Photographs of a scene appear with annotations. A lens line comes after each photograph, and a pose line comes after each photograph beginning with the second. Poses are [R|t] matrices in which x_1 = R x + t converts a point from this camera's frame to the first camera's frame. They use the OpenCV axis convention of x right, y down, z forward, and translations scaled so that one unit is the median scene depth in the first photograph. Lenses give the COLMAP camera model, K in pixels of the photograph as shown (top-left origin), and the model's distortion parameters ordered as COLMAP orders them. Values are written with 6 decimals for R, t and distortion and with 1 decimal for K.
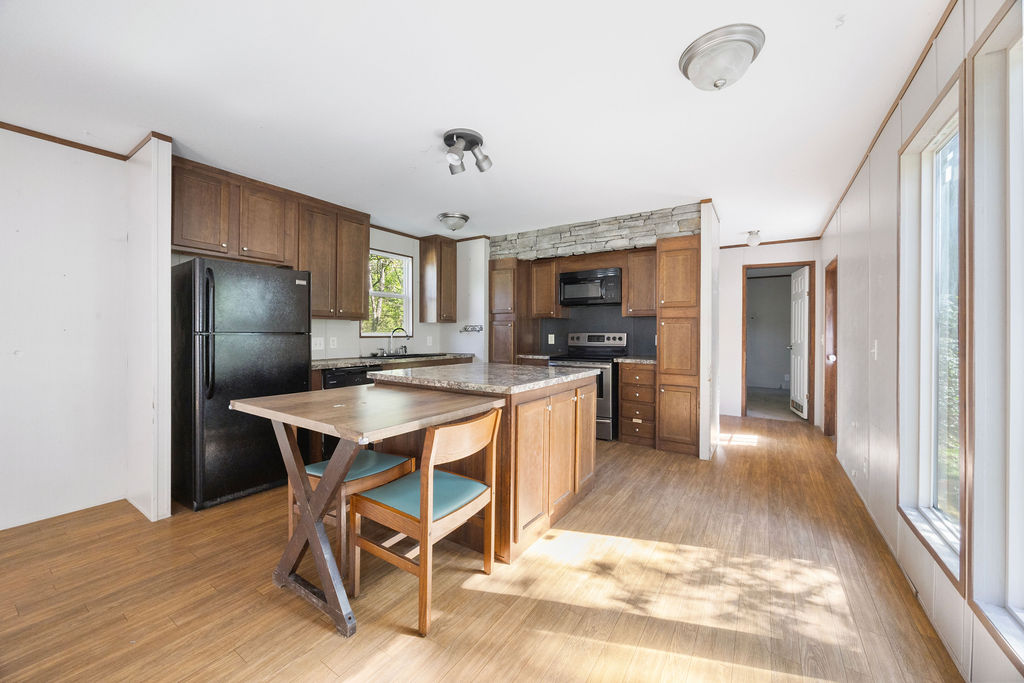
lens RADIAL K [[388.9, 0, 511.3], [0, 388.9, 335.0], [0, 0, 1]] dist [-0.000140, -0.000034]
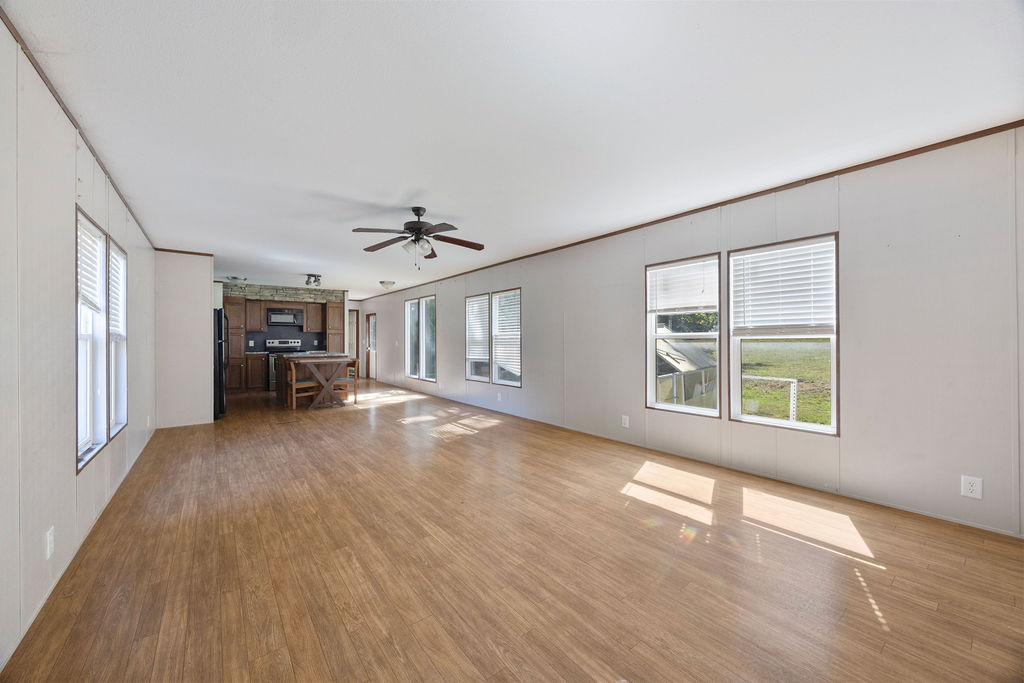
lens RADIAL K [[384.8, 0, 505.8], [0, 384.8, 338.6], [0, 0, 1]] dist [-0.005486, -0.000505]
pose [[0.334547, -0.003544, 0.942373, -1.295799], [0.008790, 0.999961, 0.000640, -0.002296], [-0.942338, 0.008070, 0.334565, -0.737517]]
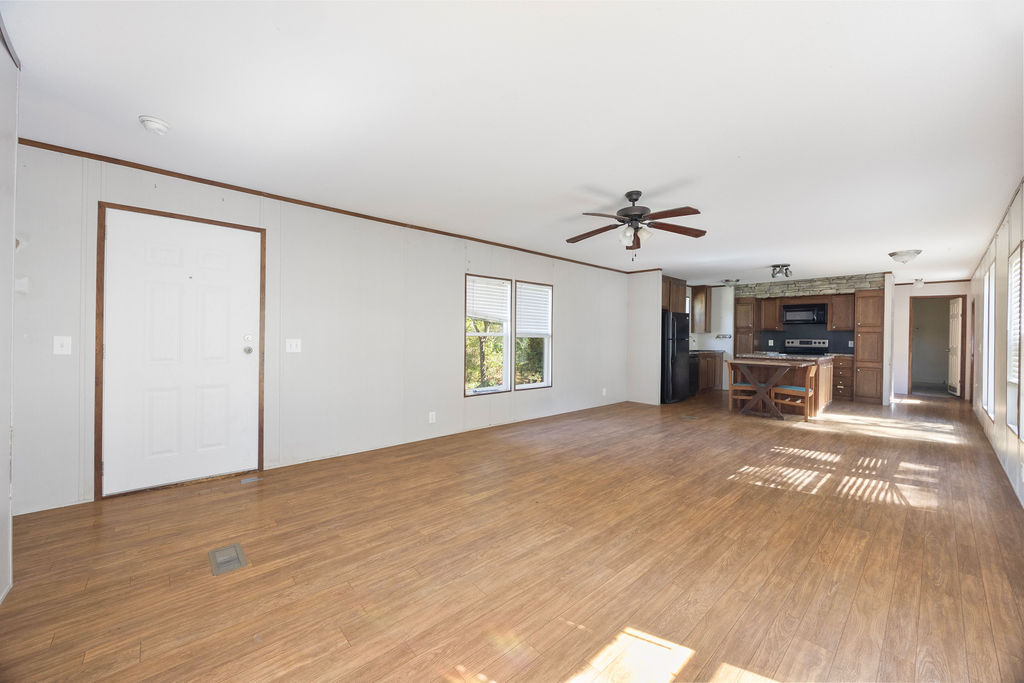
lens RADIAL K [[384.8, 0, 505.8], [0, 384.8, 338.6], [0, 0, 1]] dist [-0.005486, -0.000505]
pose [[0.964740, 0.008056, -0.263081, -0.655216], [-0.008195, 0.999966, 0.000569, 0.000748], [0.263076, 0.001607, 0.964774, -1.052314]]
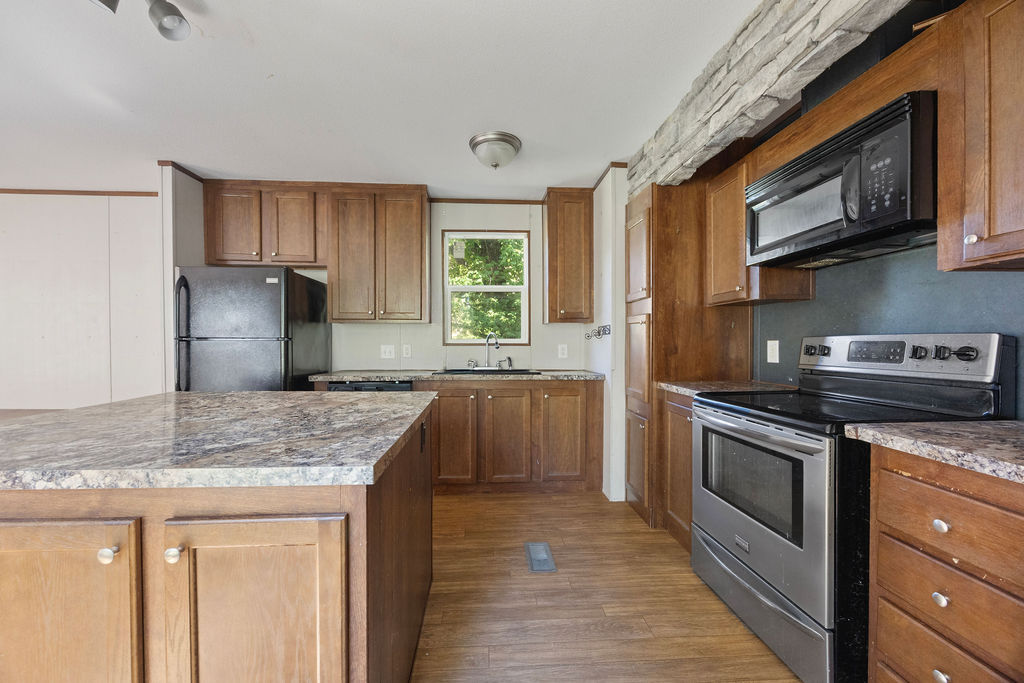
lens RADIAL K [[389.3, 0, 512.2], [0, 389.3, 345.0], [0, 0, 1]] dist [-0.000752, -0.000075]
pose [[0.599969, 0.004798, -0.800009, 0.311686], [-0.002133, 0.999988, 0.004398, 0.002640], [0.800020, -0.000932, 0.599972, 0.589784]]
